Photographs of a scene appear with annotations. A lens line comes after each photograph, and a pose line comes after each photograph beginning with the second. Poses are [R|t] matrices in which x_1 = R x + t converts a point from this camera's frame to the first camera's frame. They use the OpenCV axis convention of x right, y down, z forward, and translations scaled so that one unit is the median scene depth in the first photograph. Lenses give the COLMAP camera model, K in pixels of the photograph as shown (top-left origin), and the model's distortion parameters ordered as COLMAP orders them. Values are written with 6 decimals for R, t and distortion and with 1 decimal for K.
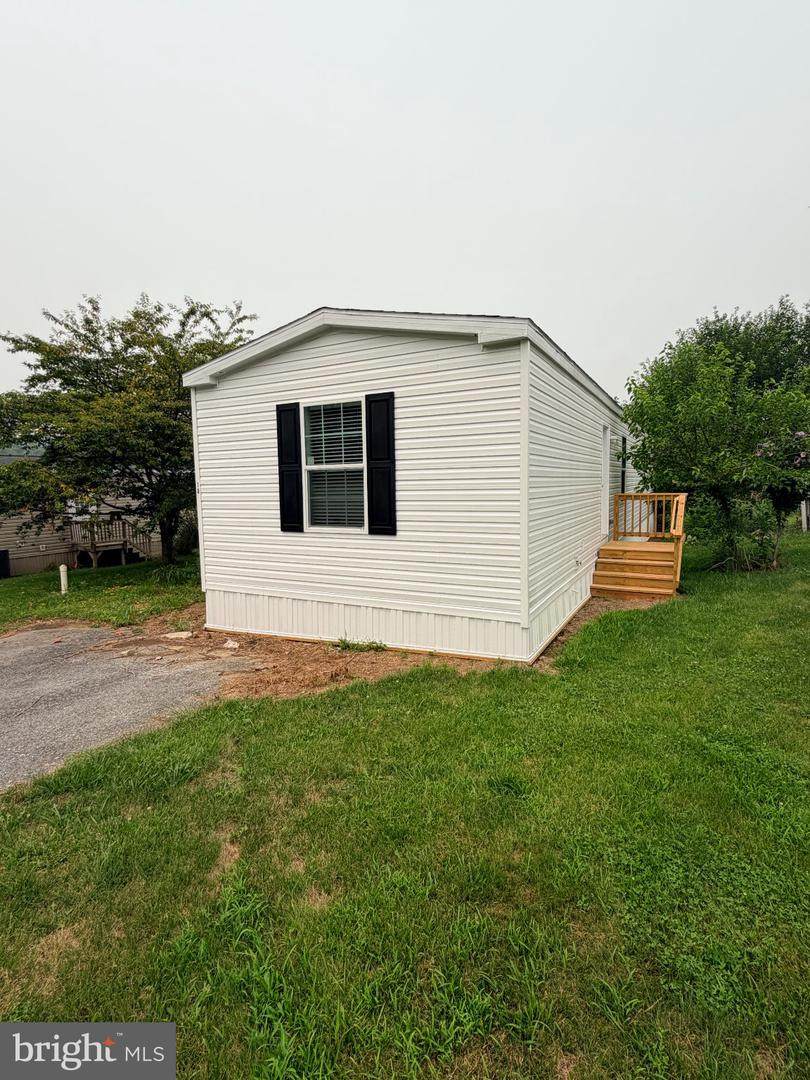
lens RADIAL K [[543.6, 0, 405.0], [0, 543.6, 540.0], [0, 0, 1]] dist [-0.002309, -0.000178]
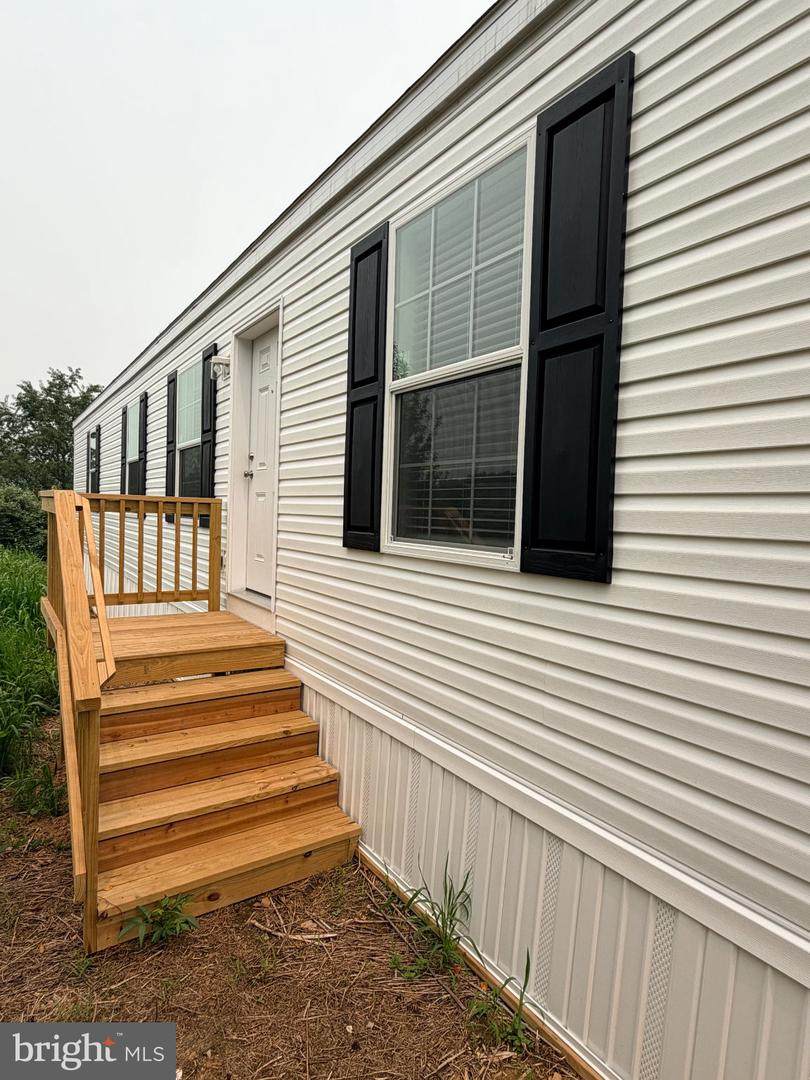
lens RADIAL K [[571.7, 0, 405.0], [0, 571.7, 540.0], [0, 0, 1]] dist [-0.003006, -0.000781]
pose [[0.897360, 0.066500, -0.436260, 0.014479], [-0.089705, 0.995429, -0.032783, -0.012857], [0.432086, 0.068553, 0.899223, 0.664330]]
